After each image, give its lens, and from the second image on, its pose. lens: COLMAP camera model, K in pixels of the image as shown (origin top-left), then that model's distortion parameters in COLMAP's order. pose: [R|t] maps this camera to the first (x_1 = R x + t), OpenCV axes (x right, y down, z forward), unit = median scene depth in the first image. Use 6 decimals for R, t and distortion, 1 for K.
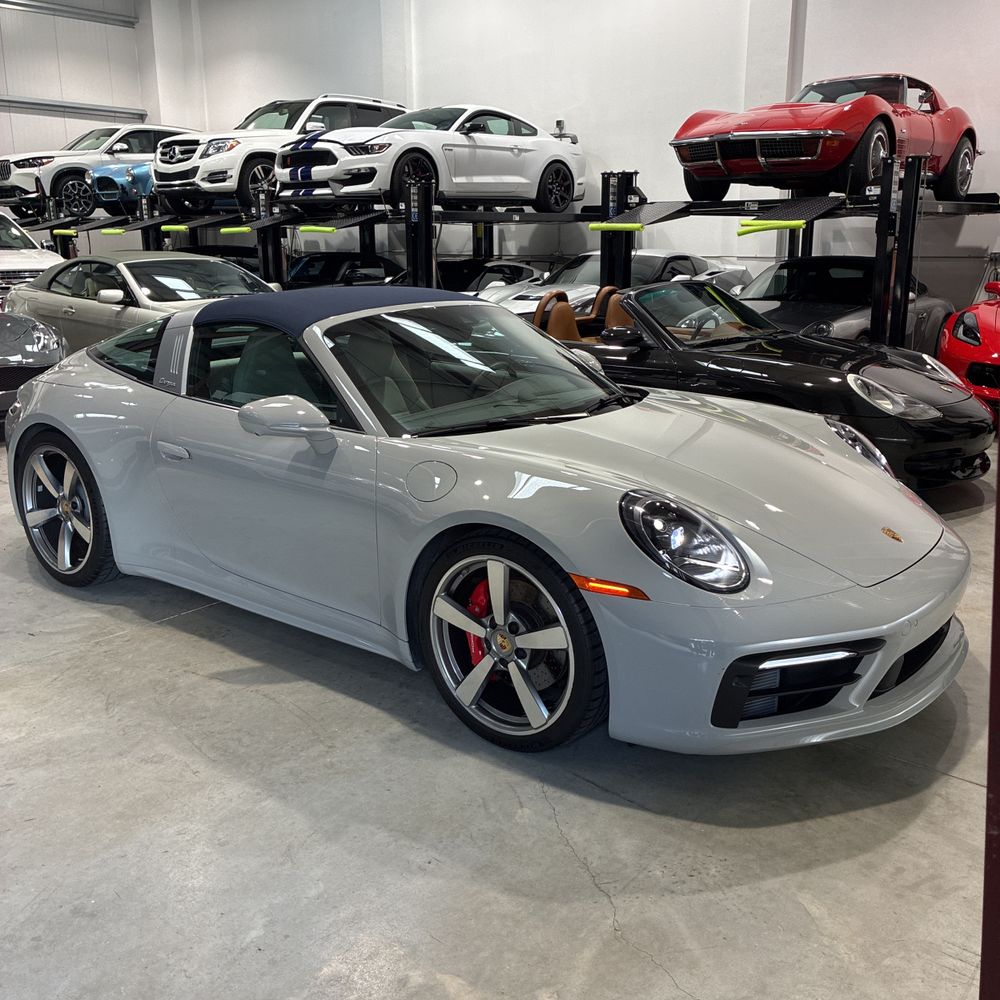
lens RADIAL K [[1013.4, 0, 497.3], [0, 1013.4, 488.0], [0, 0, 1]] dist [0.010893, 0.005776]
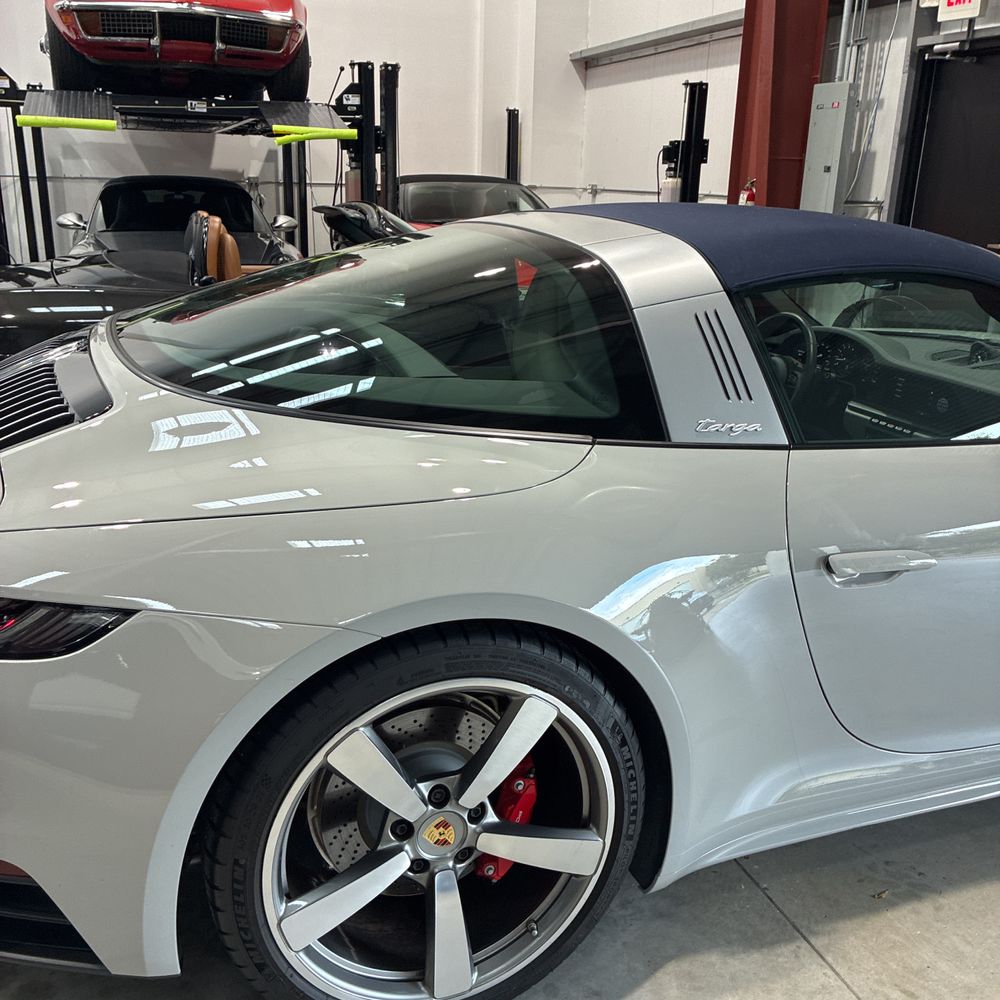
lens RADIAL K [[1020.0, 0, 495.0], [0, 1020.0, 504.8], [0, 0, 1]] dist [0.007195, -0.005752]
pose [[0.511457, -0.243287, 0.824150, -0.325158], [0.177771, 0.968293, 0.175515, -0.072722], [-0.840720, 0.056741, 0.538489, 0.372107]]
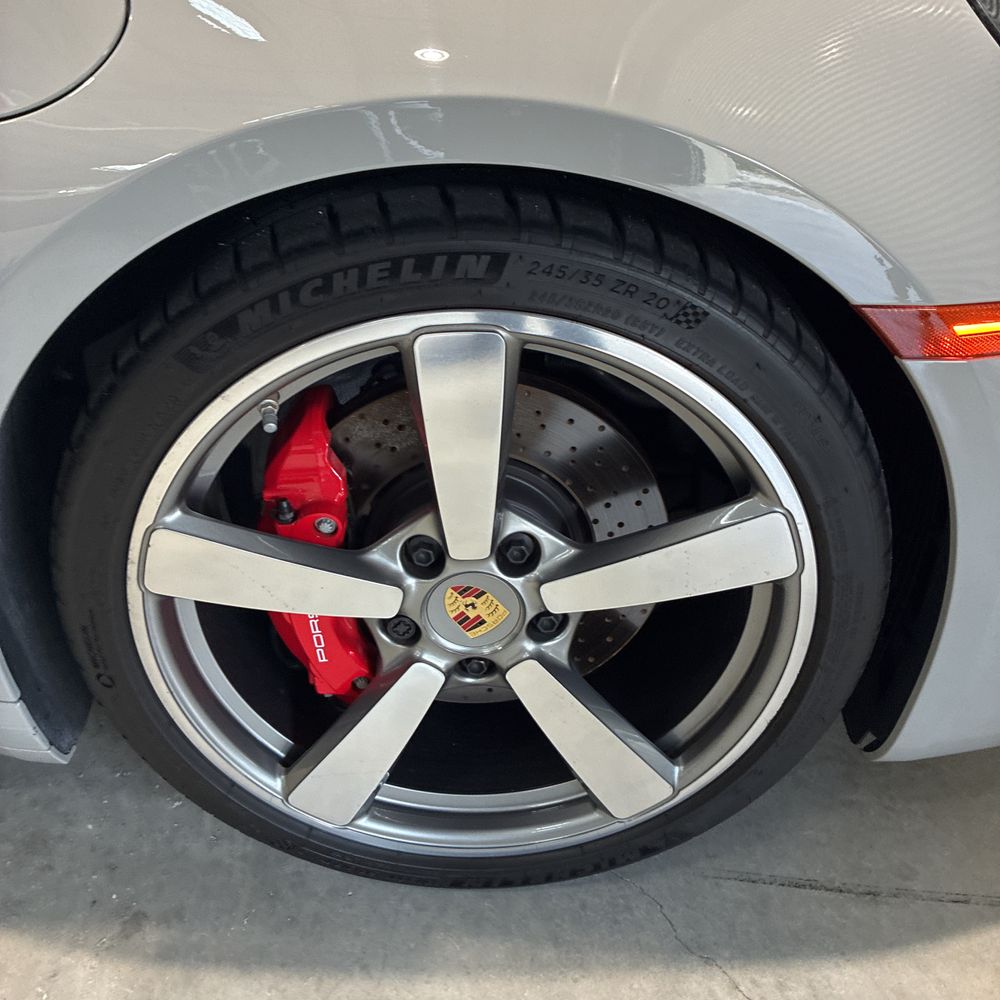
lens RADIAL K [[1009.8, 0, 504.8], [0, 1009.8, 498.4], [0, 0, 1]] dist [0.025835, -0.024458]
pose [[0.768601, -0.323174, 0.552097, -0.042127], [0.140182, 0.927125, 0.347545, 0.008726], [-0.624180, -0.189729, 0.757893, 0.250379]]
